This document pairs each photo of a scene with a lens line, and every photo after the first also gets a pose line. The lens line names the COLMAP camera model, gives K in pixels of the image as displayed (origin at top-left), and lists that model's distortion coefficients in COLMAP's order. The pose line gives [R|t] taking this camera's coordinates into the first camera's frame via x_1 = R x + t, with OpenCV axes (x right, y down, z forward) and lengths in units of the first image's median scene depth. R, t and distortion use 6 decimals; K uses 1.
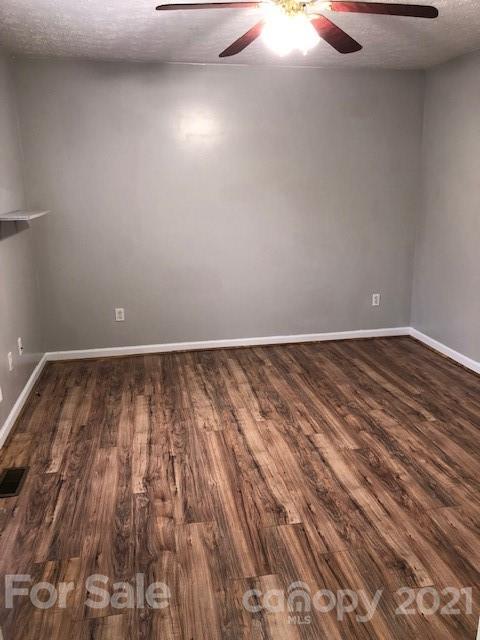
lens RADIAL K [[522.6, 0, 241.1], [0, 522.6, 318.9], [0, 0, 1]] dist [0.080645, -0.183719]
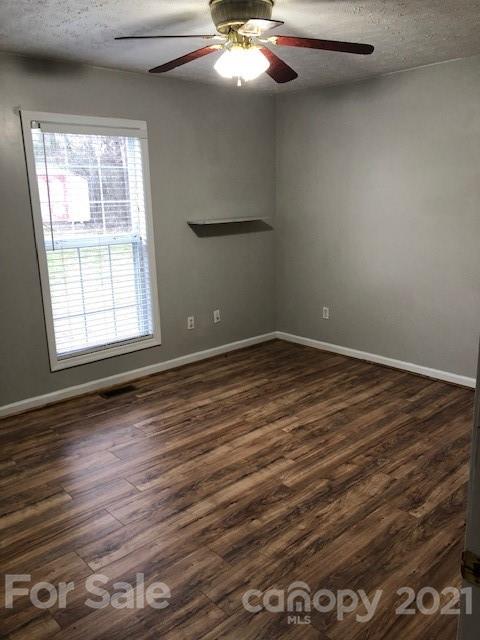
lens RADIAL K [[522.6, 0, 241.1], [0, 522.6, 318.9], [0, 0, 1]] dist [0.080645, -0.183719]
pose [[0.527125, 0.203065, -0.825169, 0.766219], [-0.201365, 0.973222, 0.110865, -0.107008], [0.825586, 0.107720, 0.553900, 0.344865]]
